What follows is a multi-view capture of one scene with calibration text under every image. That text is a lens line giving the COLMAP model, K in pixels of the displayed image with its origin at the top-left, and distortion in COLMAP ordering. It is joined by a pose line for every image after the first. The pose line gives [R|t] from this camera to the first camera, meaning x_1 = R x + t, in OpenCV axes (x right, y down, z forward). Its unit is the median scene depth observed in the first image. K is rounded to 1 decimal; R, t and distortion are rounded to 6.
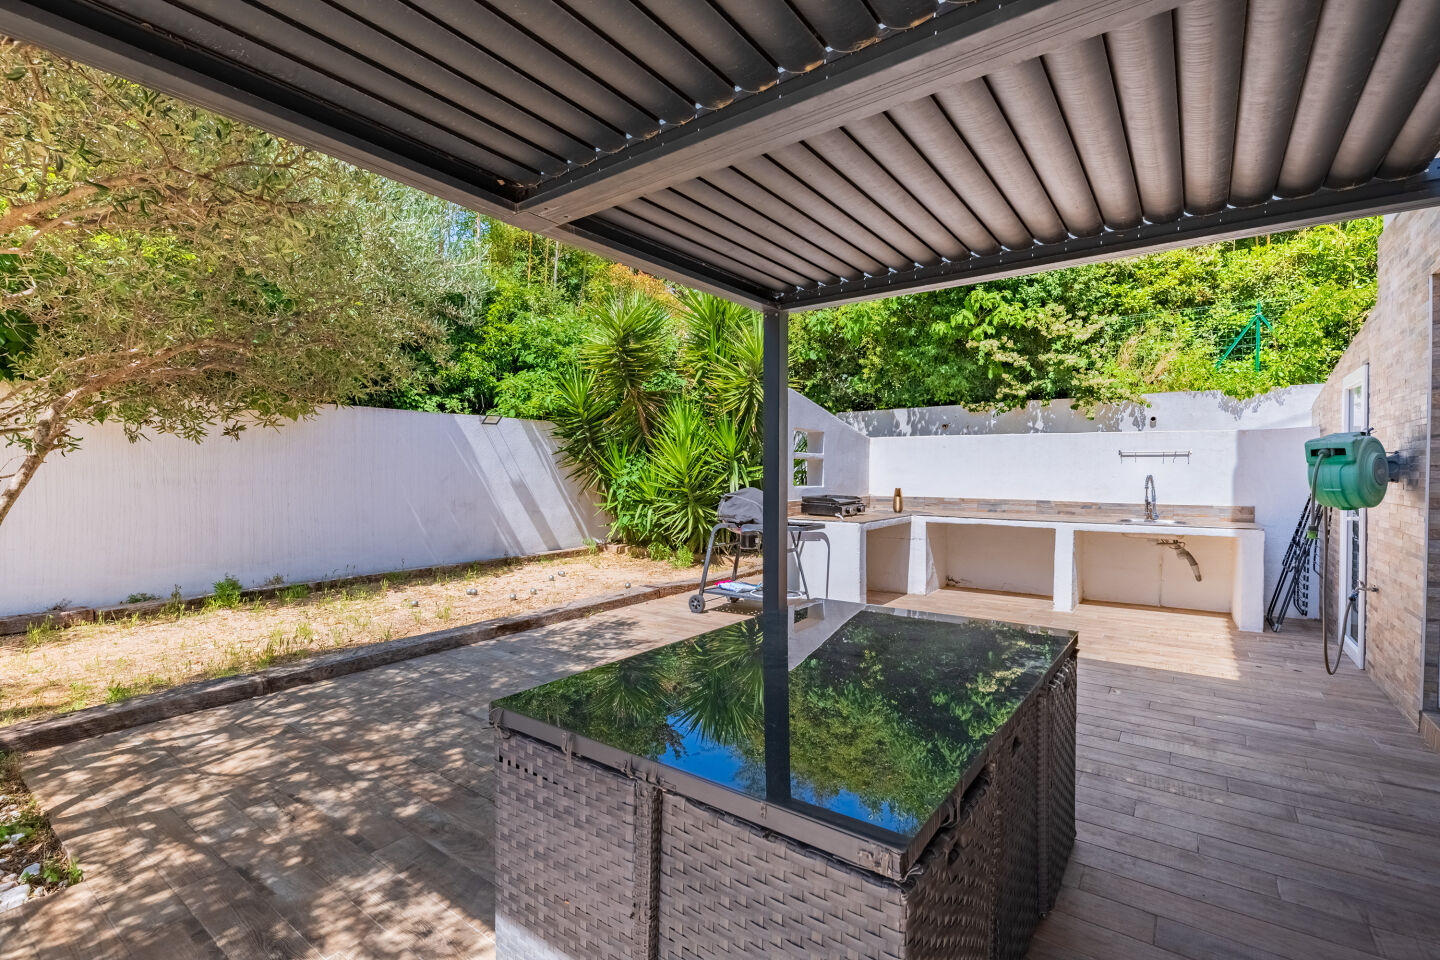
lens RADIAL K [[625.5, 0, 729.3], [0, 625.5, 475.1], [0, 0, 1]] dist [0.013303, -0.000096]
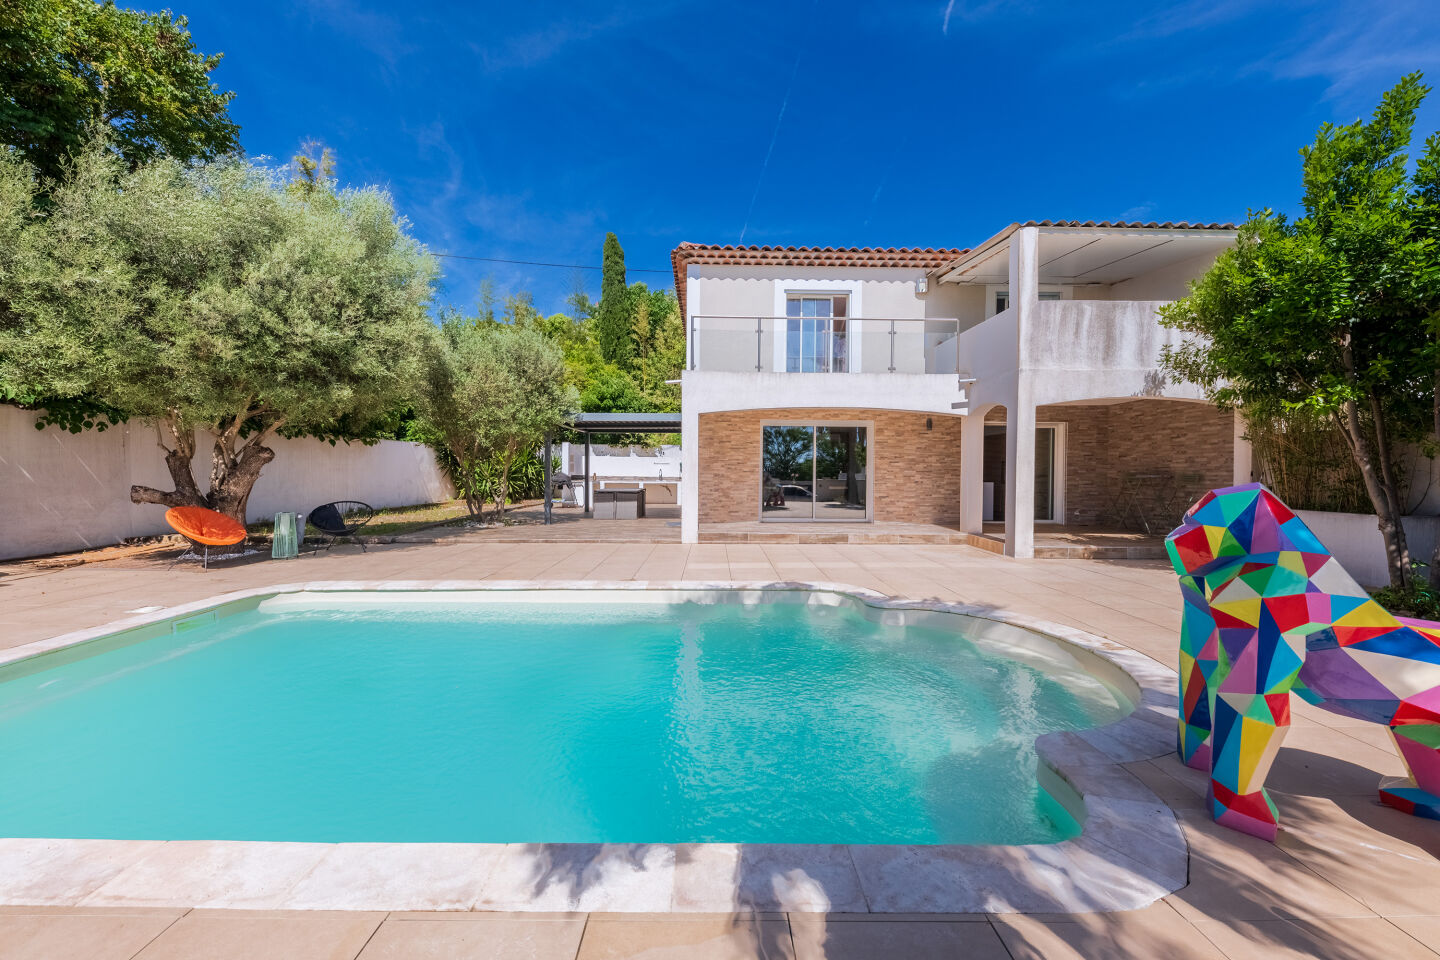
lens RADIAL K [[538.9, 0, 723.4], [0, 538.9, 475.8], [0, 0, 1]] dist [0.010775, 0.000098]
pose [[0.782892, 0.000405, 0.622157, -0.950976], [-0.001483, 0.999998, 0.001216, 0.033191], [-0.622156, -0.001874, 0.782891, -1.598997]]
